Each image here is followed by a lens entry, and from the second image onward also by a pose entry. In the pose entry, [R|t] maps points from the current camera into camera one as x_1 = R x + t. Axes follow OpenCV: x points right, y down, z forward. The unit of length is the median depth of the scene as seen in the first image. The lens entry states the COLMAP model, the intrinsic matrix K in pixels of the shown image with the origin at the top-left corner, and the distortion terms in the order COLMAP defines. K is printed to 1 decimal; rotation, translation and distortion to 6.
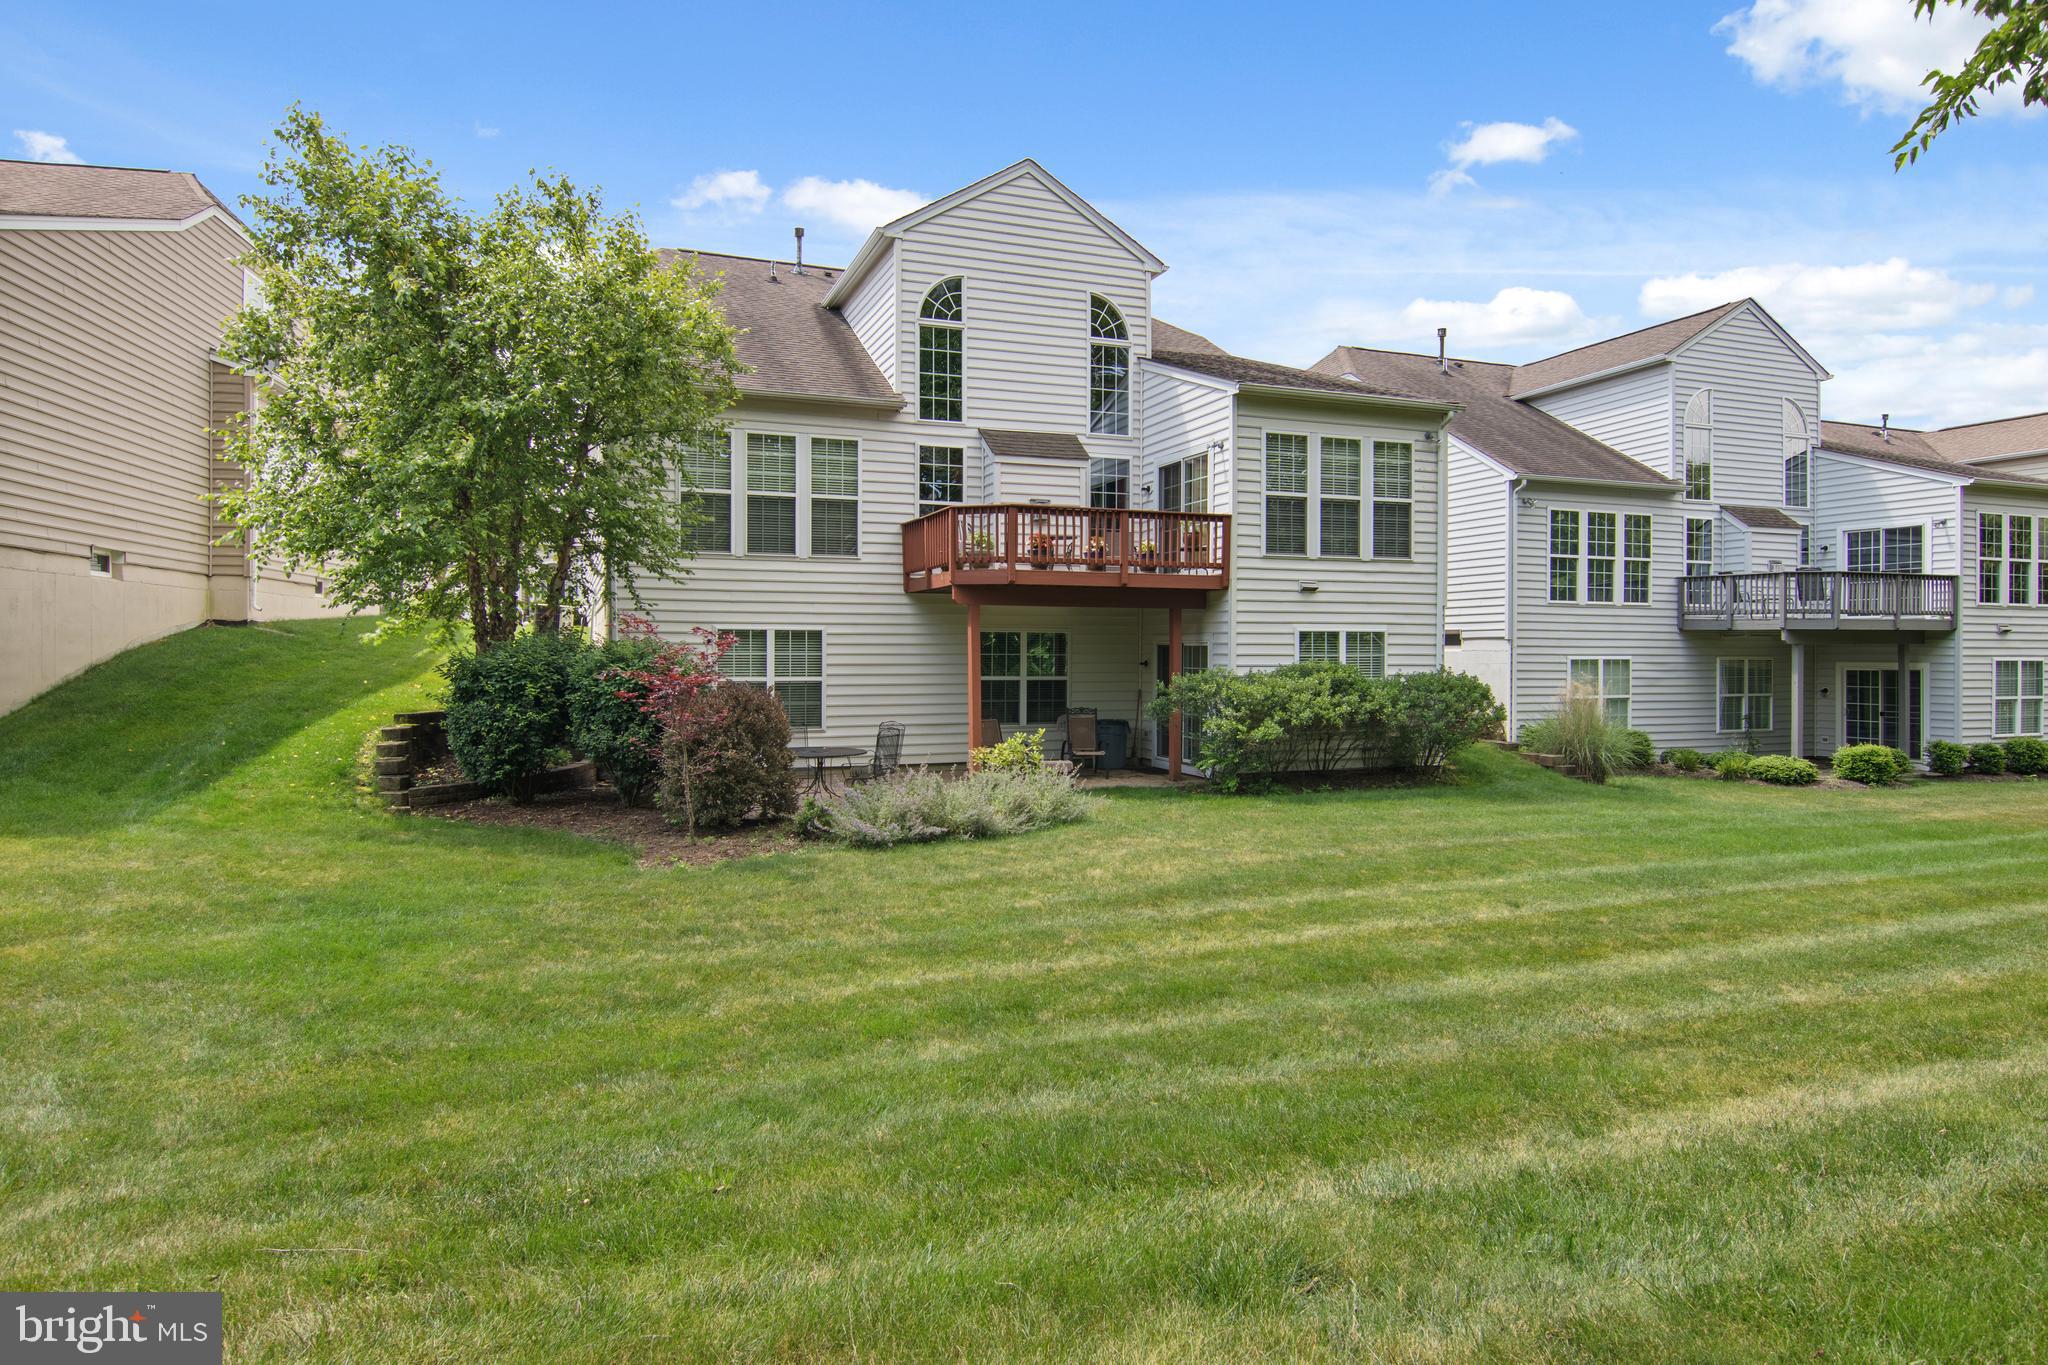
lens RADIAL K [[1233.1, 0, 1024.0], [0, 1233.1, 682.5], [0, 0, 1]] dist [-0.000429, 0.000041]
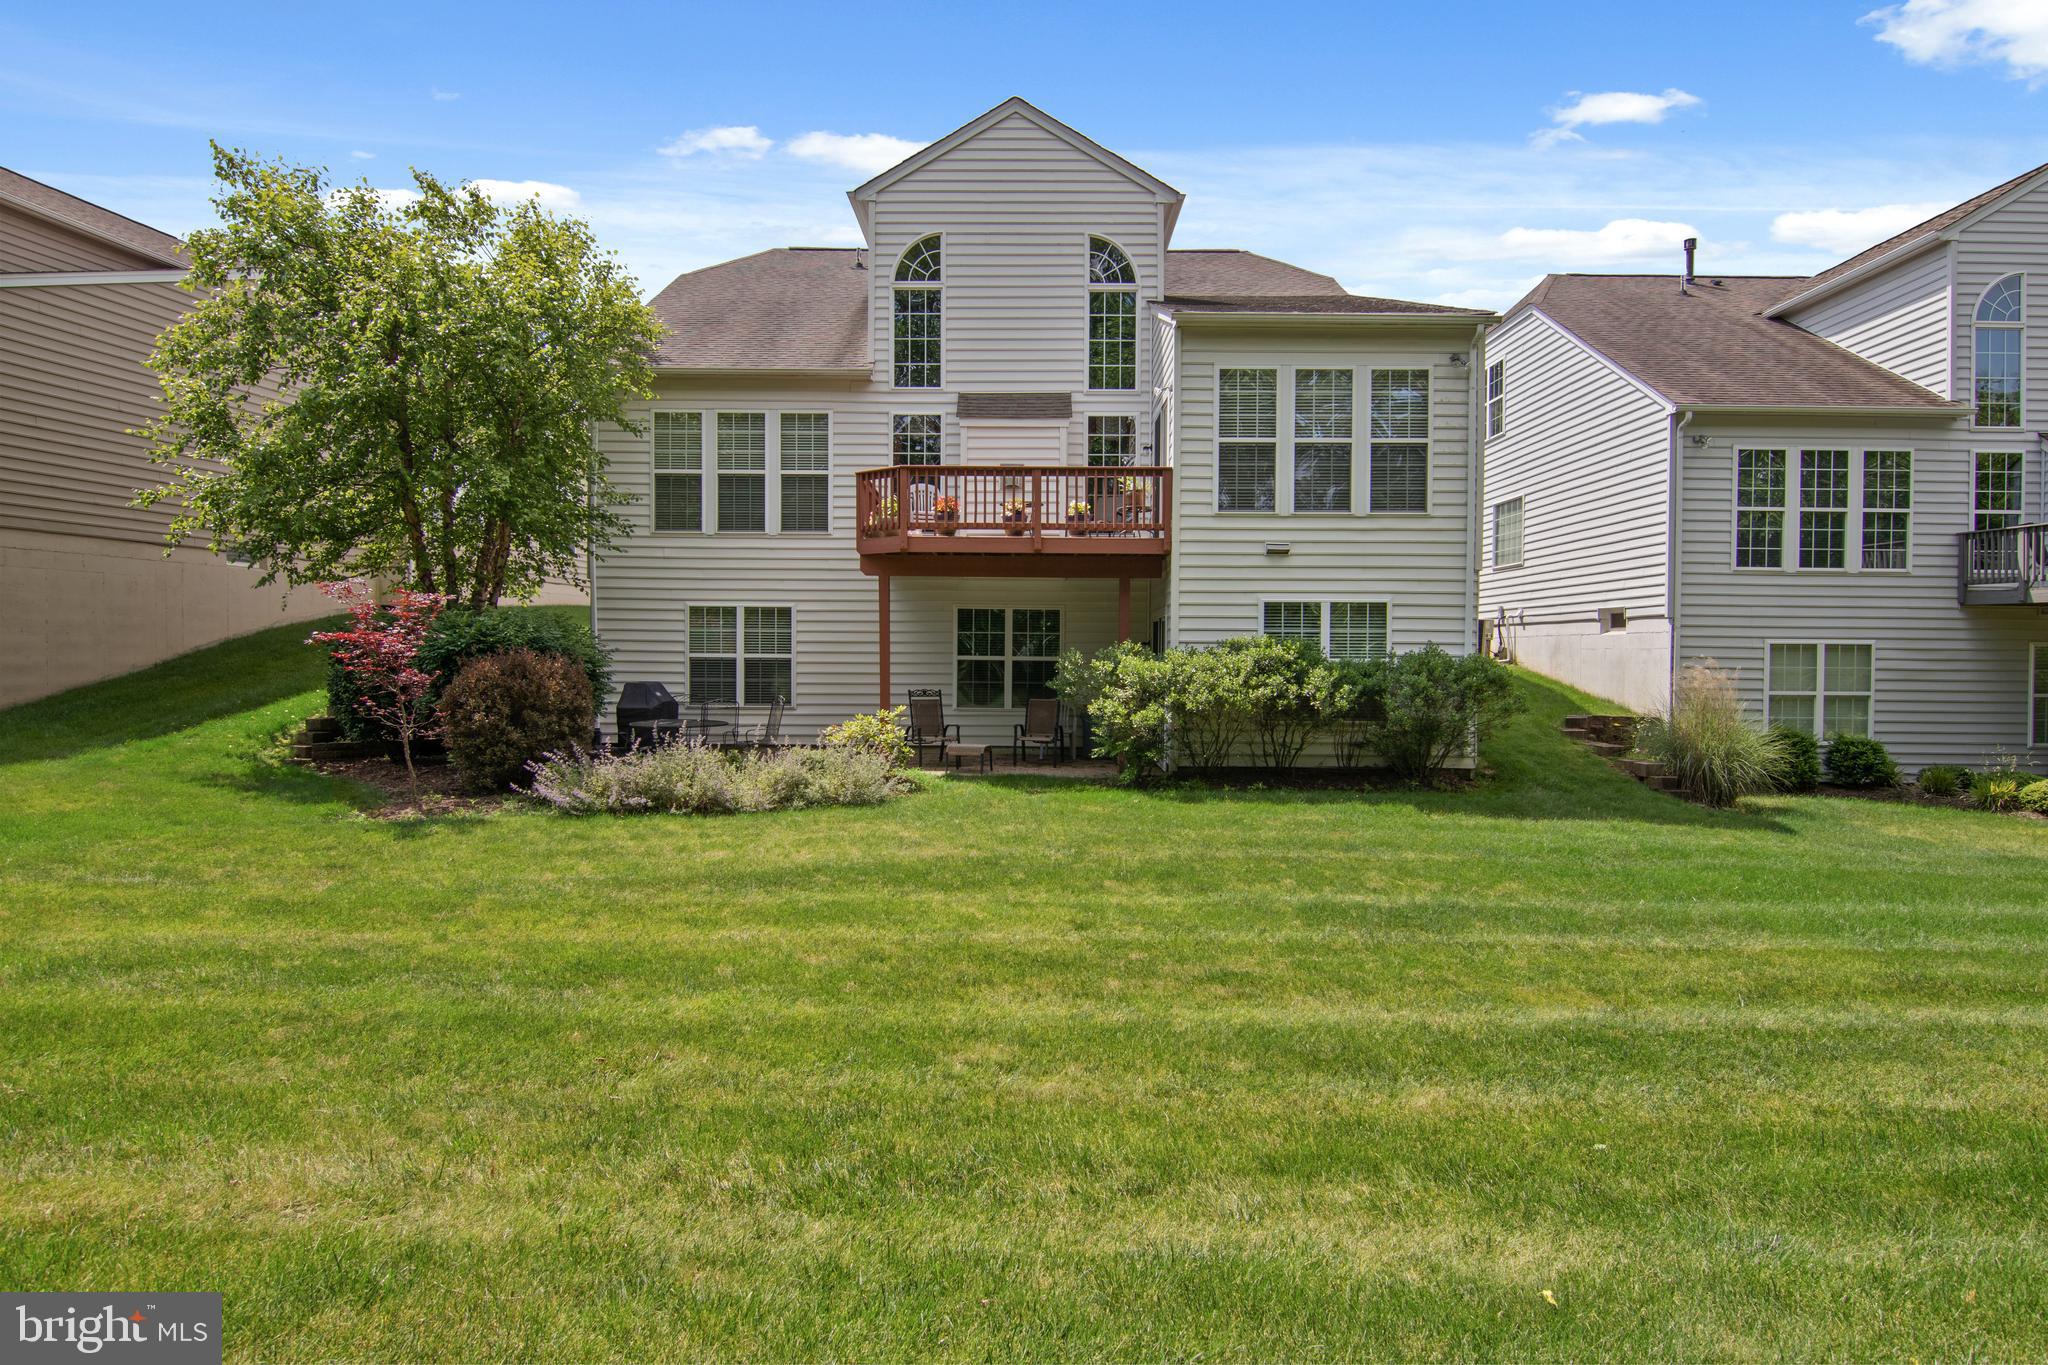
lens RADIAL K [[1206.4, 0, 1027.3], [0, 1206.4, 699.0], [0, 0, 1]] dist [-0.009209, -0.004221]
pose [[0.926708, 0.018118, -0.375346, 0.369375], [-0.014381, 0.999815, 0.012755, 0.016006], [0.375508, -0.006422, 0.926797, 0.166250]]
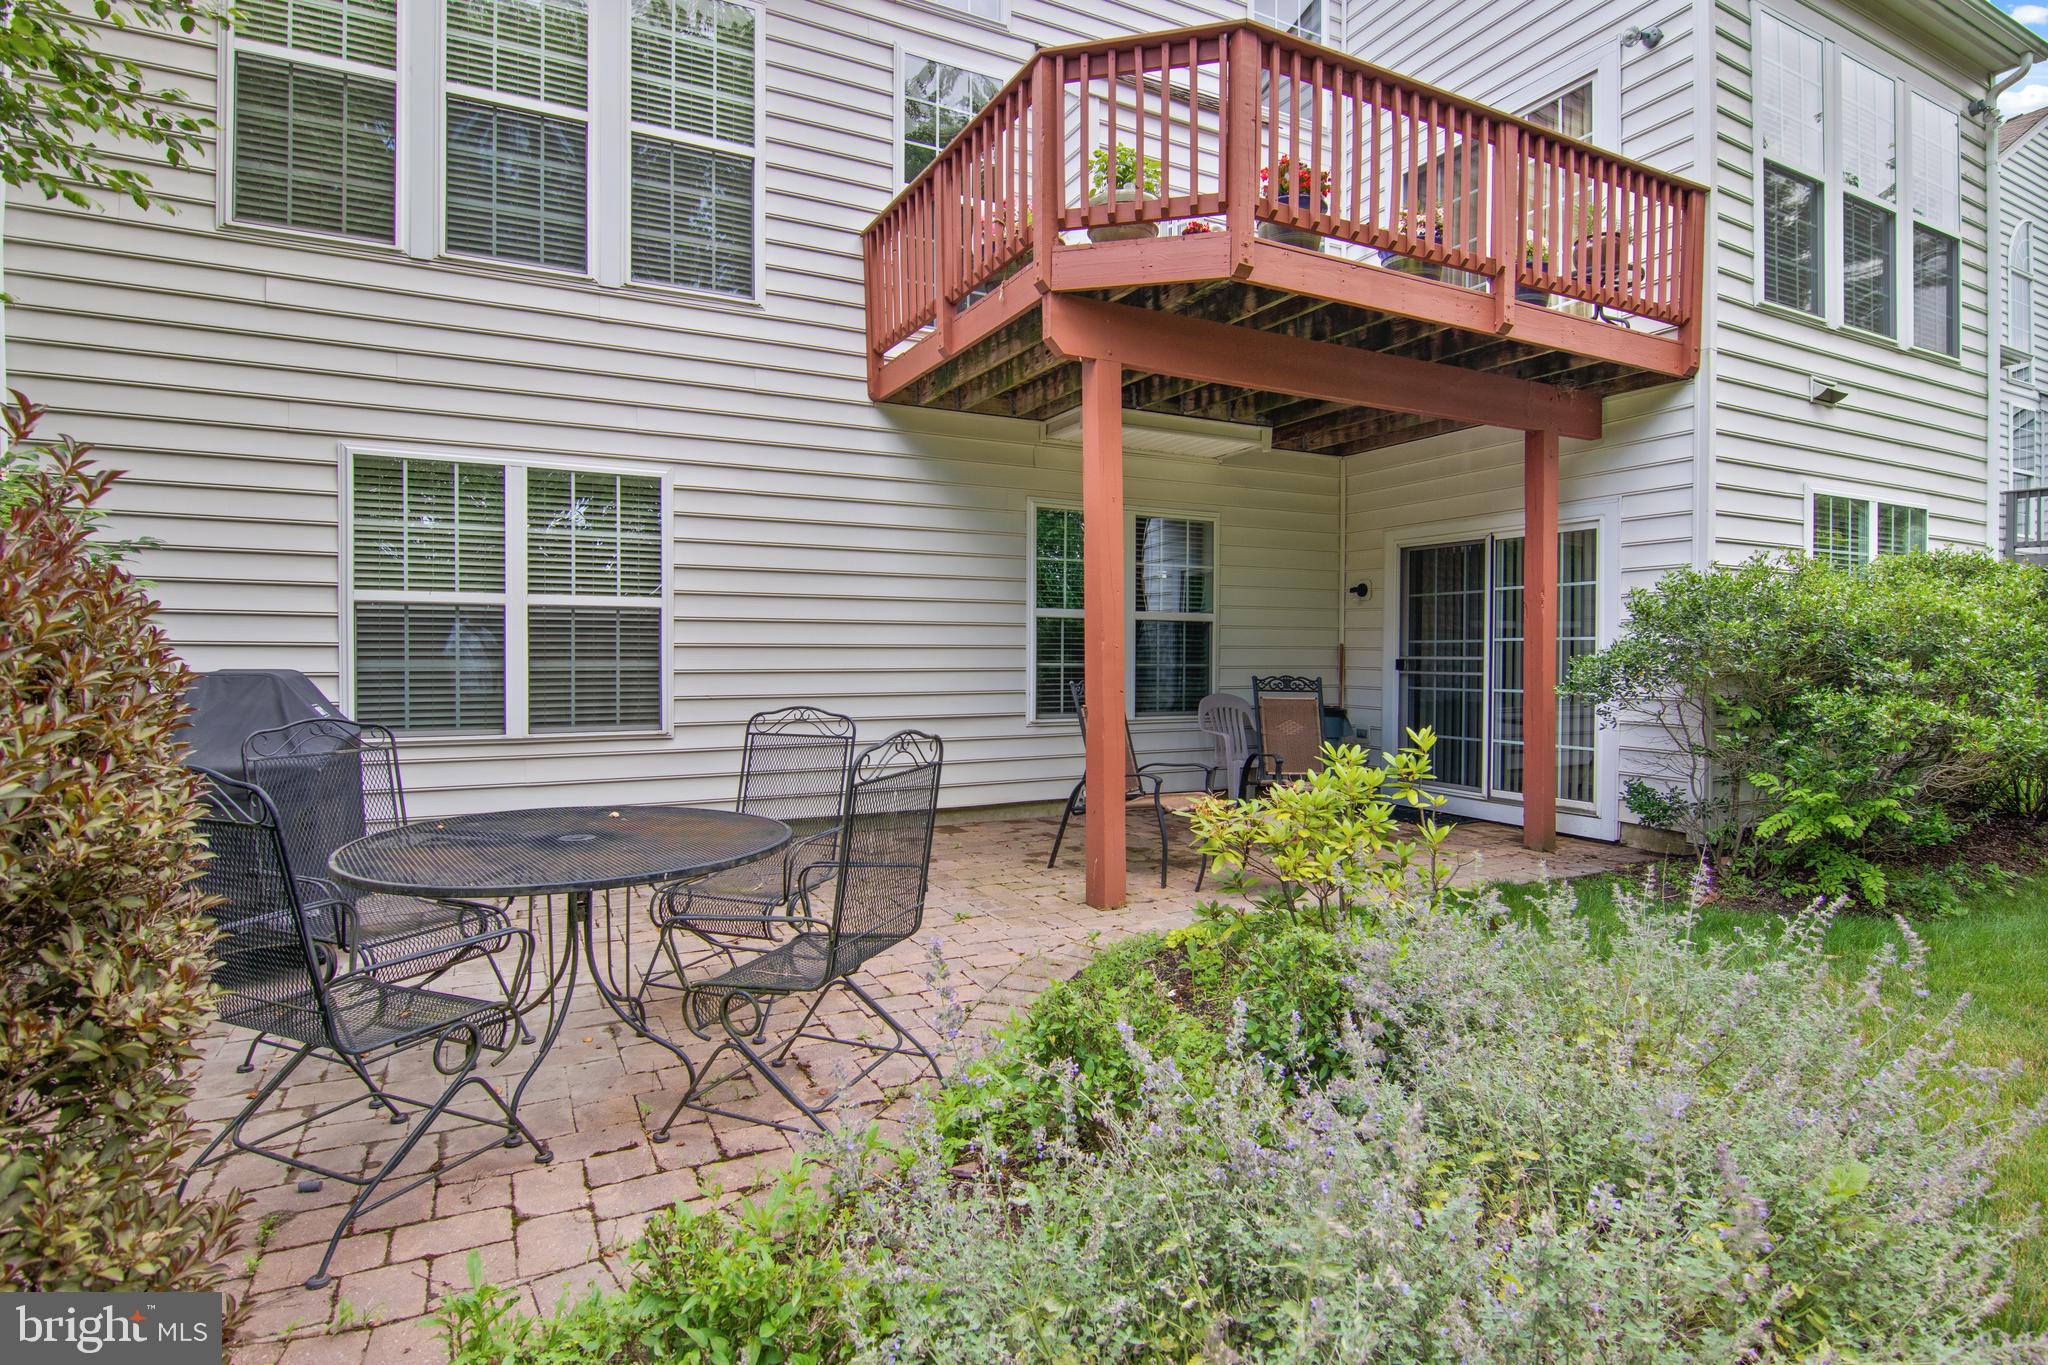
lens RADIAL K [[1059.9, 0, 1019.9], [0, 1059.9, 675.6], [0, 0, 1]] dist [-0.004715, -0.000923]
pose [[0.995141, -0.002573, 0.098426, -0.081817], [0.003170, 0.999978, -0.005907, 0.021883], [-0.098409, 0.006190, 0.995127, 0.640169]]
